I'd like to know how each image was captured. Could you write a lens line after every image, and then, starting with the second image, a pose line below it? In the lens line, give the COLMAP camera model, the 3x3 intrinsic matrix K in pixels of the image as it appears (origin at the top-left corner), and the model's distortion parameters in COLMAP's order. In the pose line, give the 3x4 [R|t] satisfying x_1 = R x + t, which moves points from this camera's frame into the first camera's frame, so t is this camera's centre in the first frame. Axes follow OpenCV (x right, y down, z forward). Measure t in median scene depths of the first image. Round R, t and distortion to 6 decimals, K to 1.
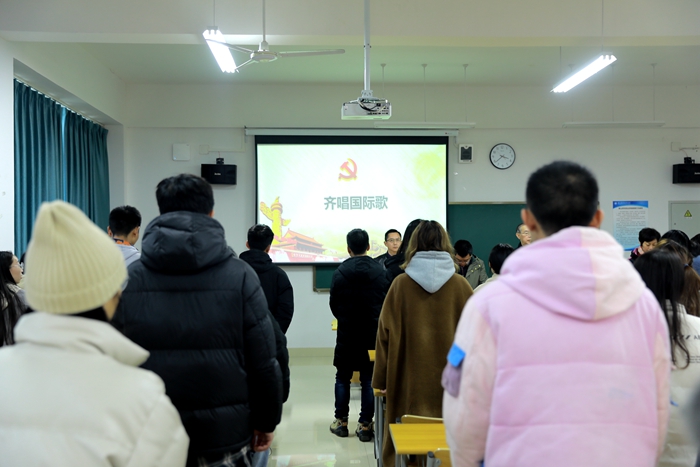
lens RADIAL K [[763.2, 0, 348.5], [0, 763.2, 235.0], [0, 0, 1]] dist [0.031932, 0.000000]
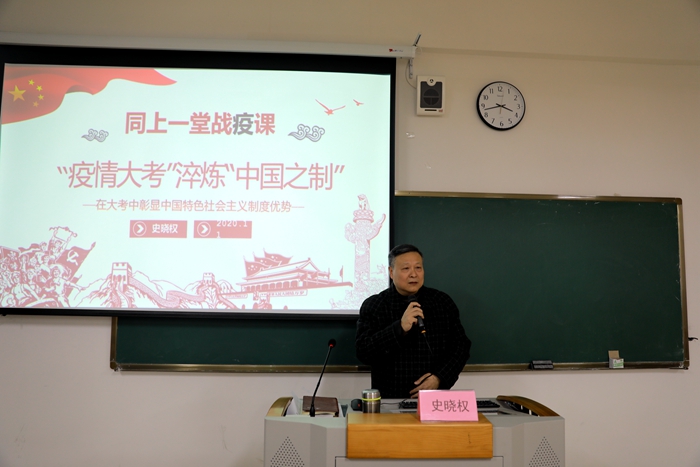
lens RADIAL K [[483.5, 0, 352.2], [0, 483.5, 230.7], [0, 0, 1]] dist [-0.027463, 0.000056]
pose [[0.999692, 0.021531, 0.012371, 0.100535], [-0.020917, 0.998638, -0.047796, -0.001896], [-0.013383, 0.047523, 0.998780, 0.690703]]
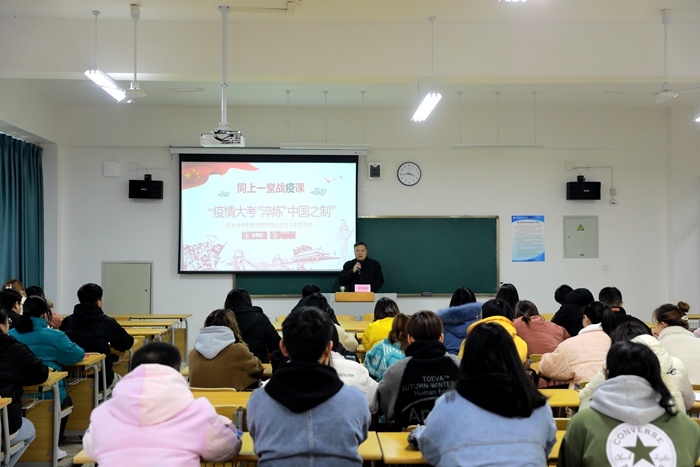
lens RADIAL K [[782.9, 0, 349.0], [0, 782.9, 232.6], [0, 0, 1]] dist [0.057412, 0.000000]
pose [[0.999967, 0.004235, -0.006920, 0.125291], [-0.004350, 0.999850, -0.016763, -0.000749], [0.006848, 0.016793, 0.999836, -0.110834]]
